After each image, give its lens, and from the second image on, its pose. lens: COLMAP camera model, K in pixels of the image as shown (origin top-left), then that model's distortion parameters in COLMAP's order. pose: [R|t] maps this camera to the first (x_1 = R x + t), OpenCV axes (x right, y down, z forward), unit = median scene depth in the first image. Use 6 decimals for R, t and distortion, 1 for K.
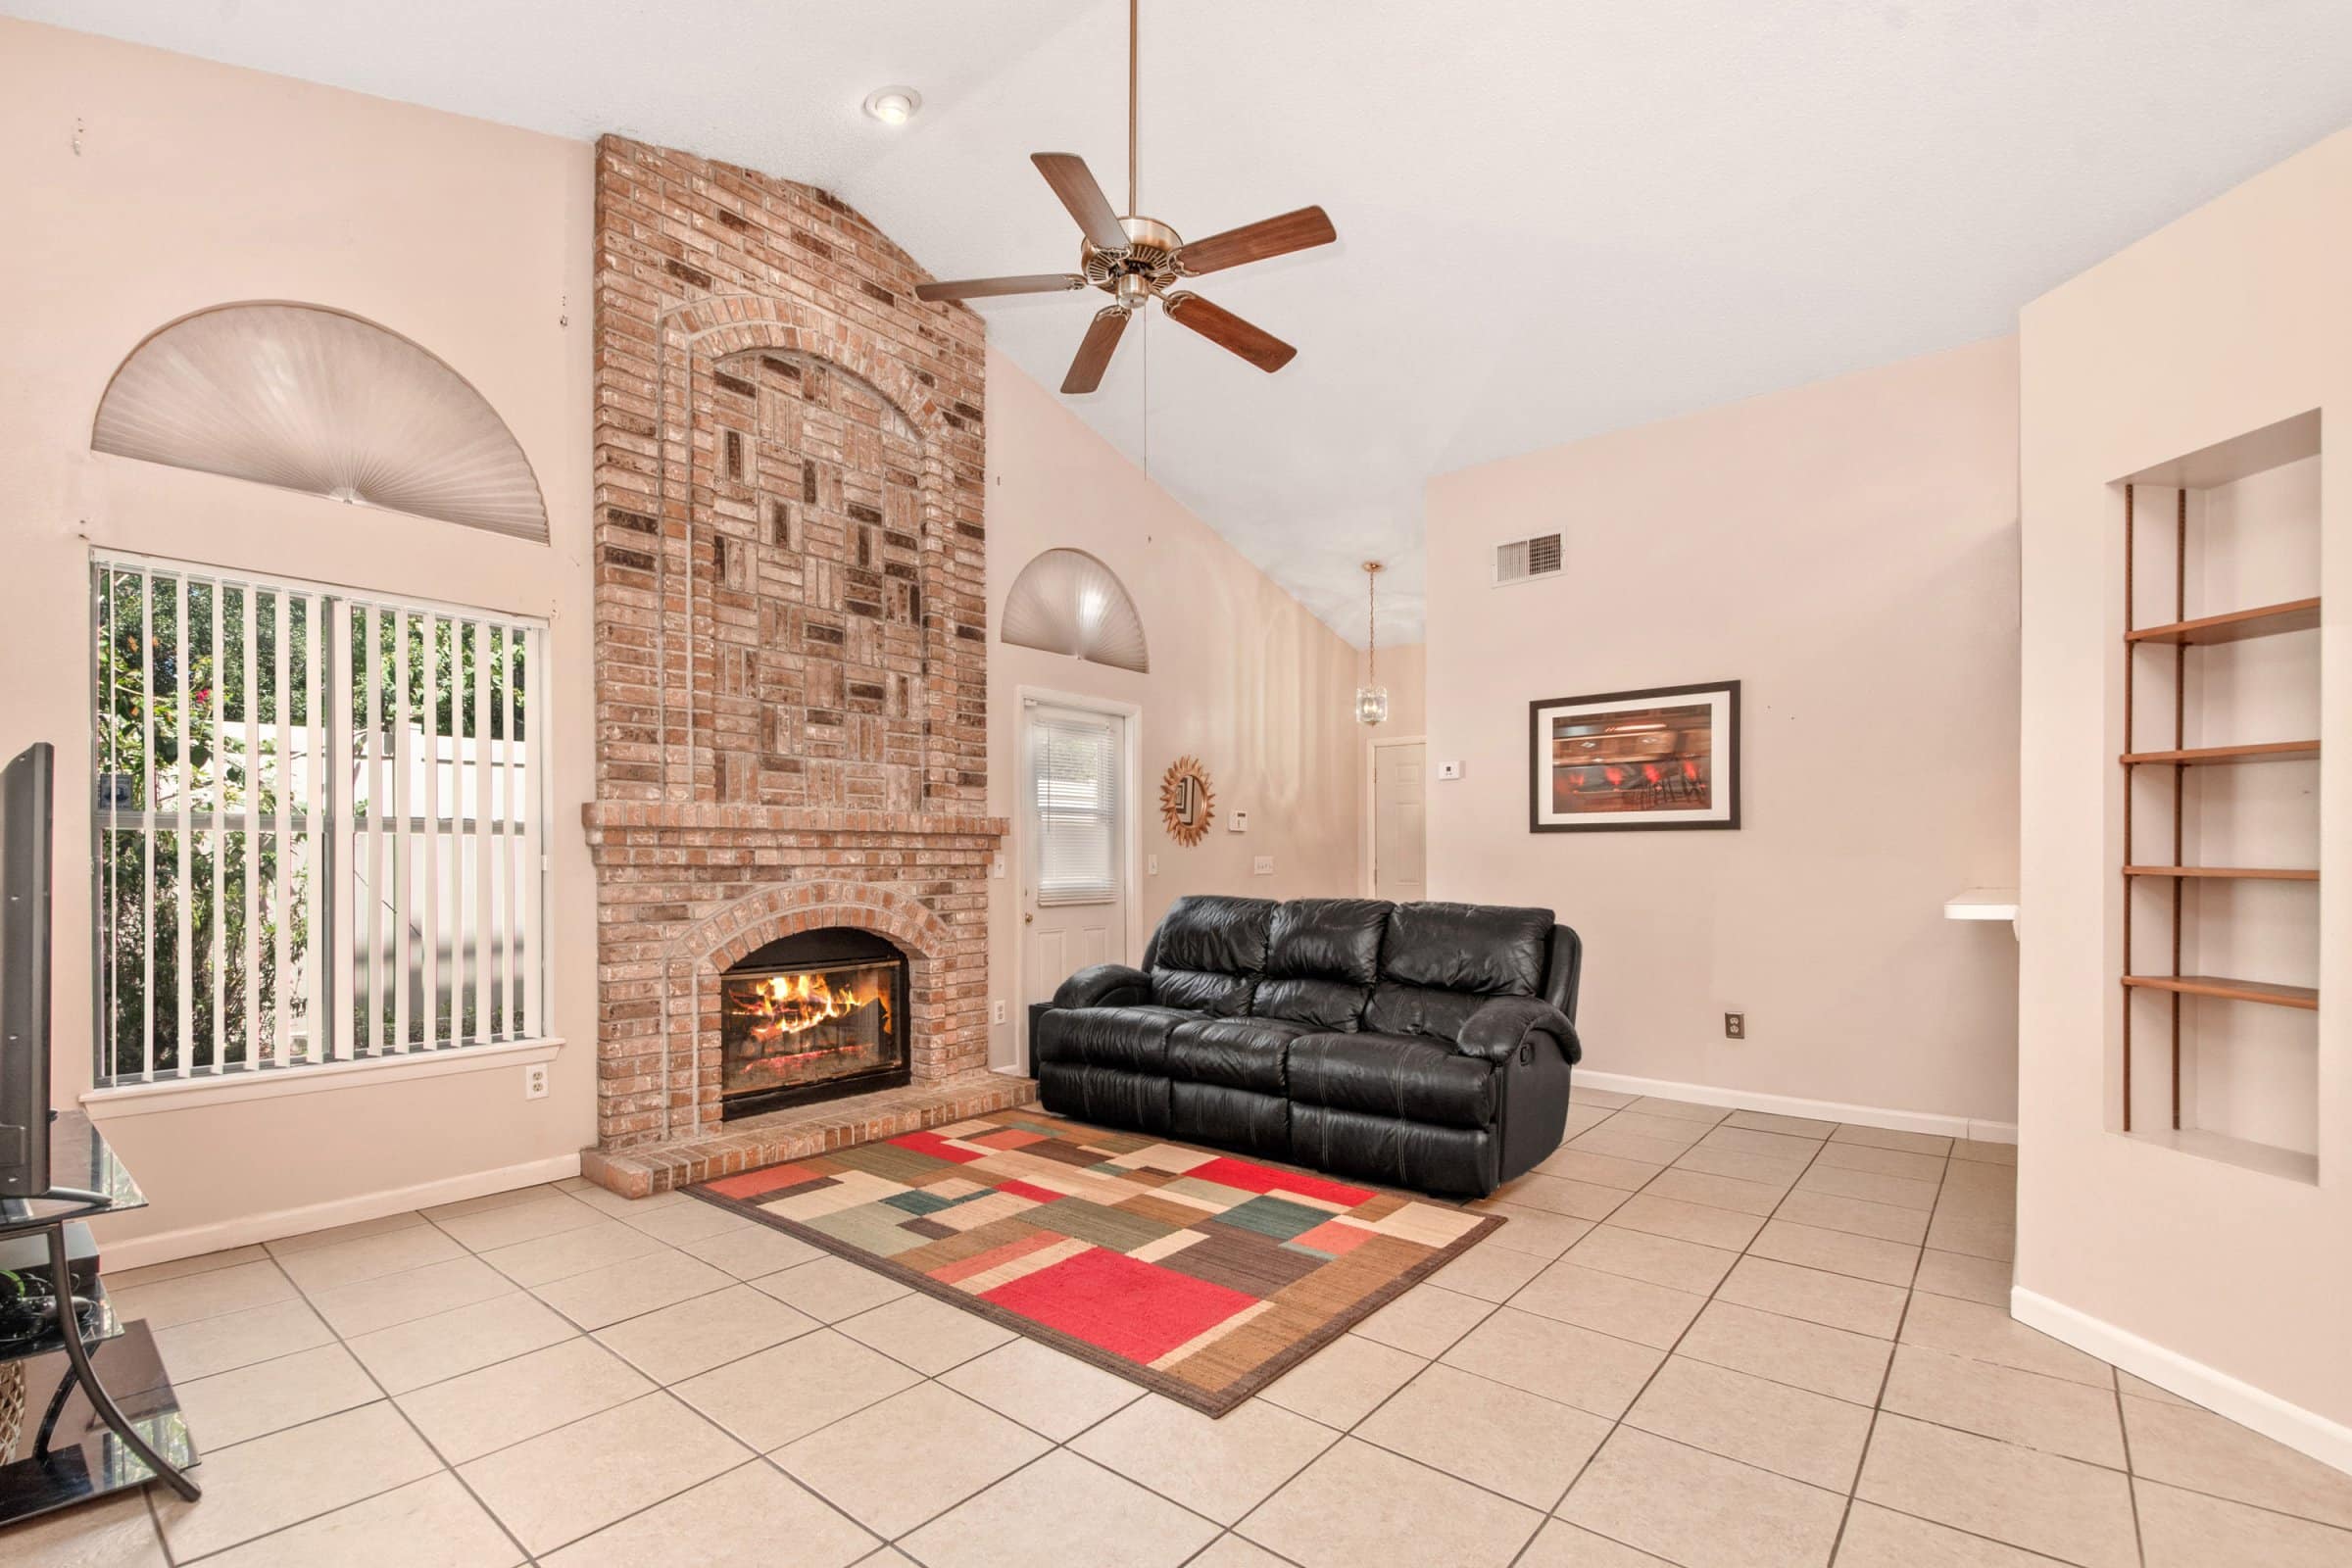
lens RADIAL K [[1056.2, 0, 1170.1], [0, 1056.2, 866.9], [0, 0, 1]] dist [0.018600, -0.000028]
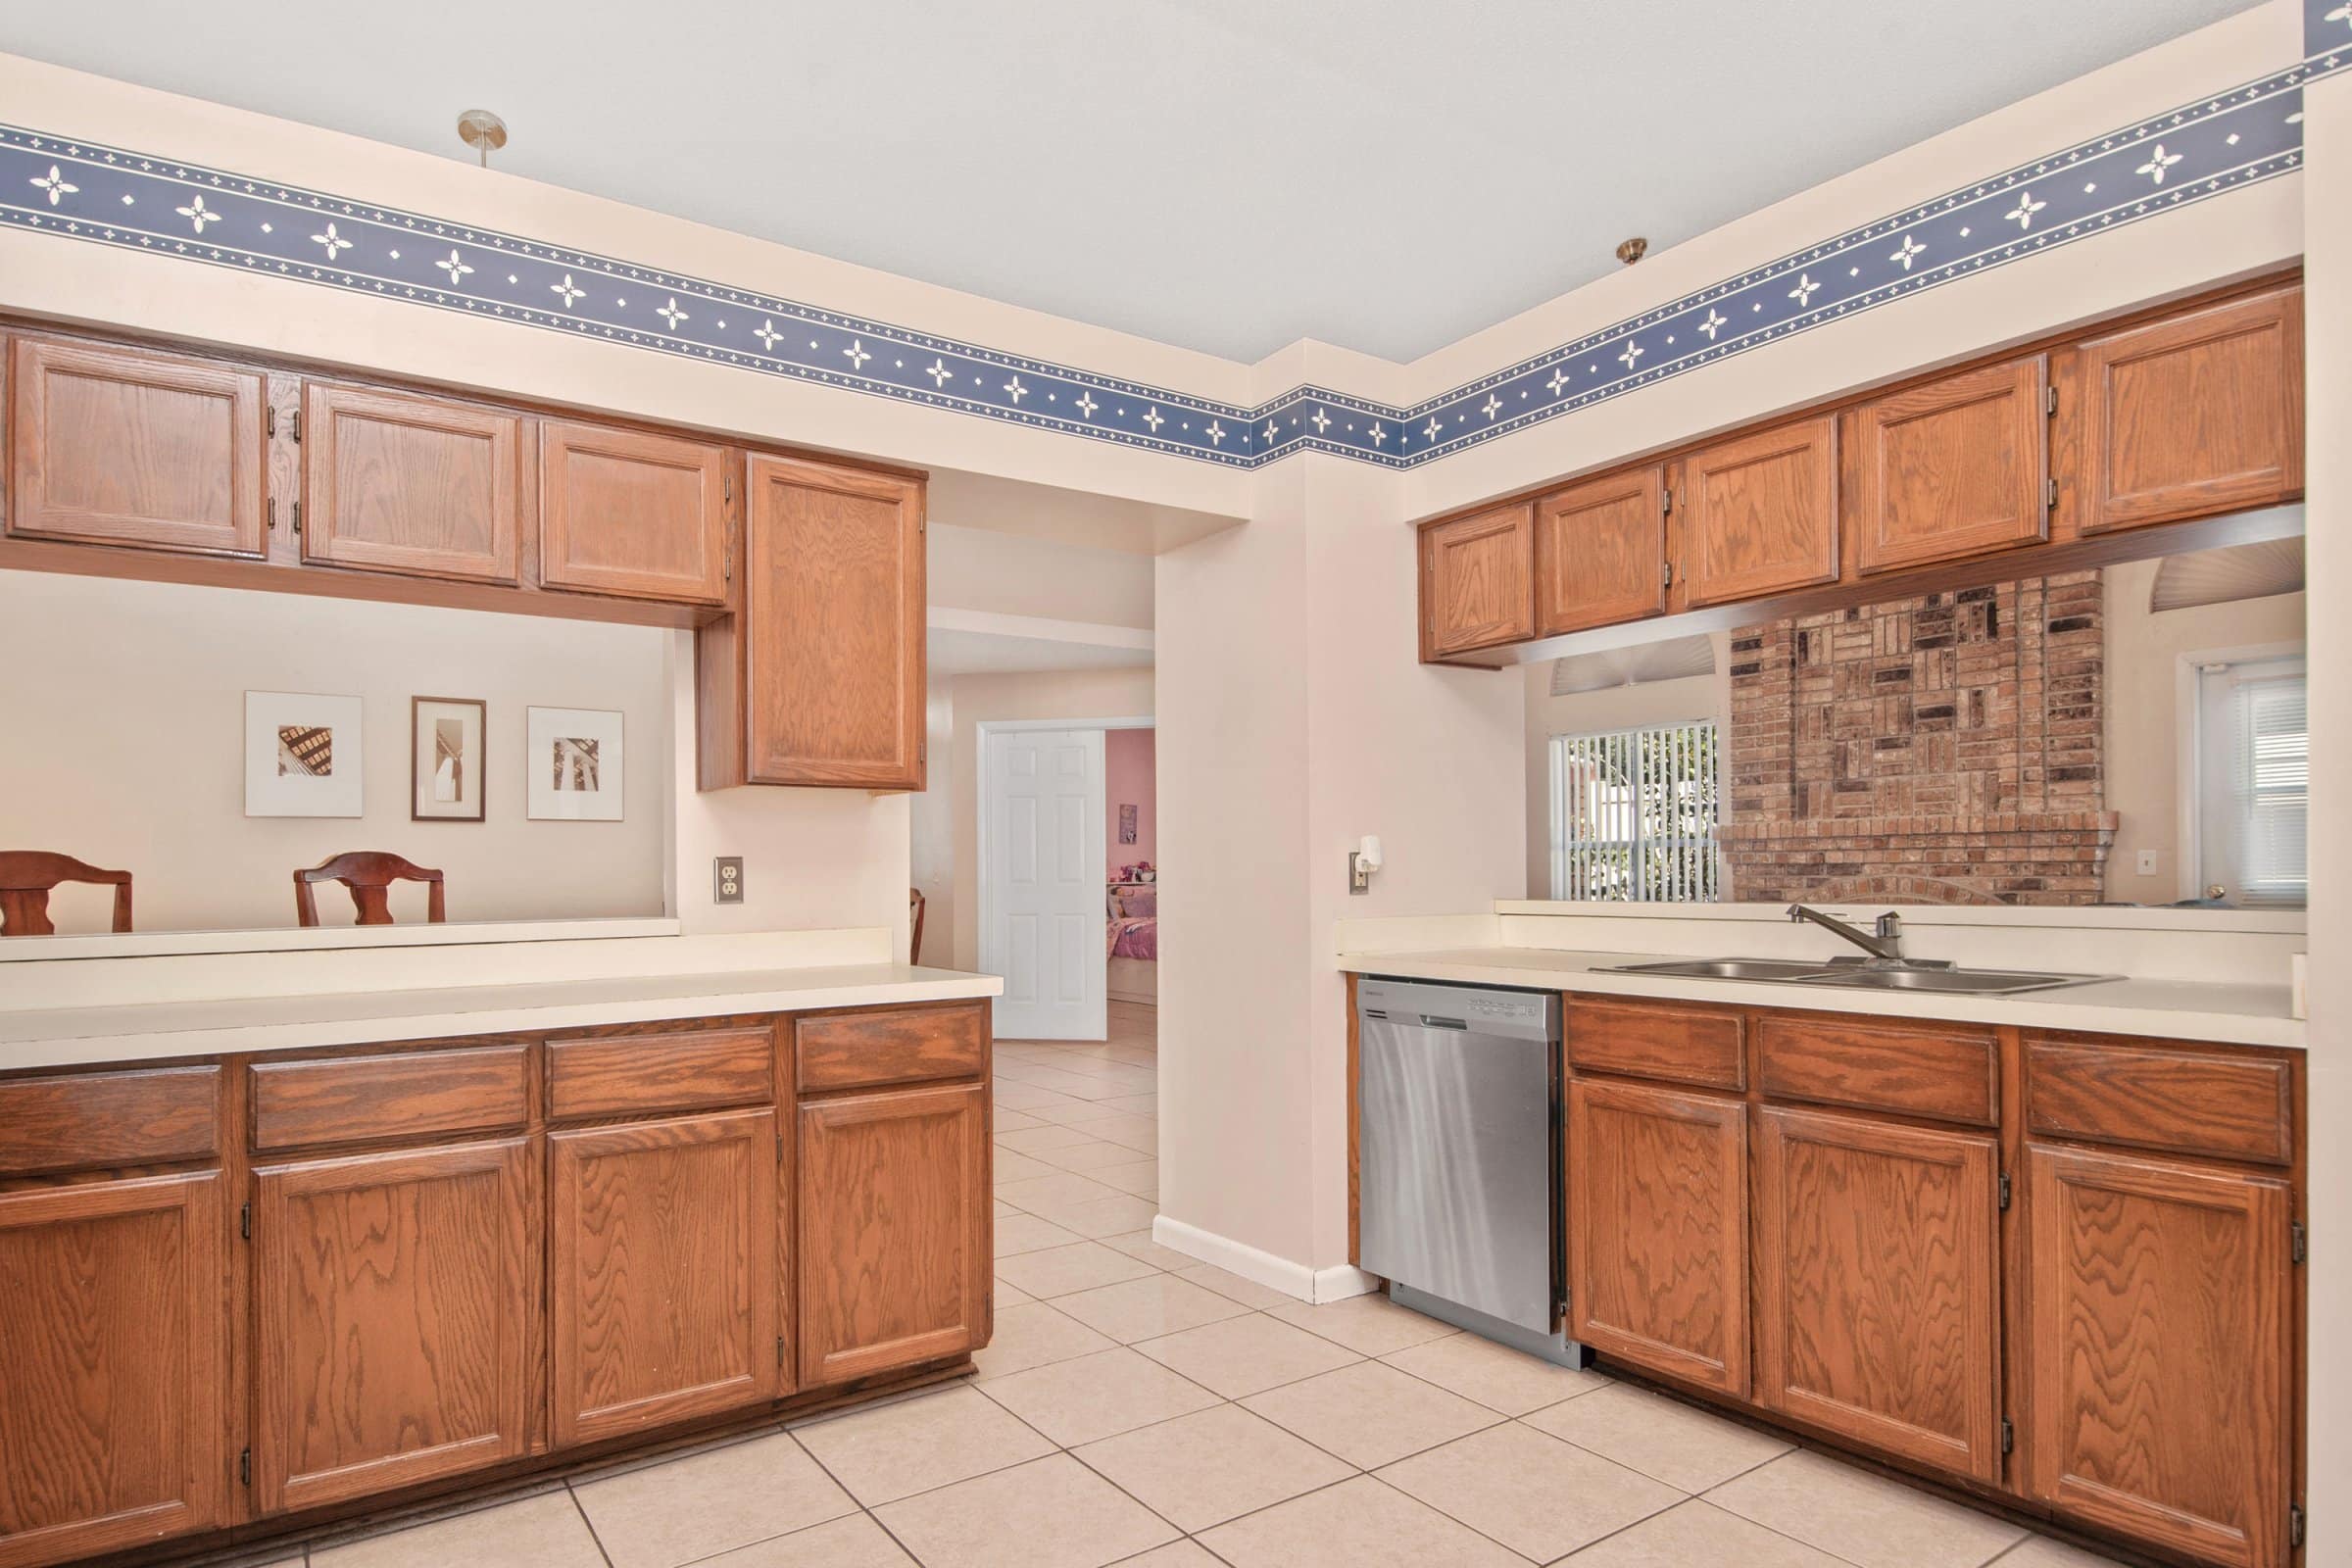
lens RADIAL K [[1331.1, 0, 1174.8], [0, 1331.1, 873.3], [0, 0, 1]] dist [0.004888, 0.000484]
pose [[-0.253506, 0.006151, -0.967314, 1.412362], [0.005900, 0.999971, 0.004813, -0.001988], [0.967316, -0.004487, -0.253535, 0.594112]]
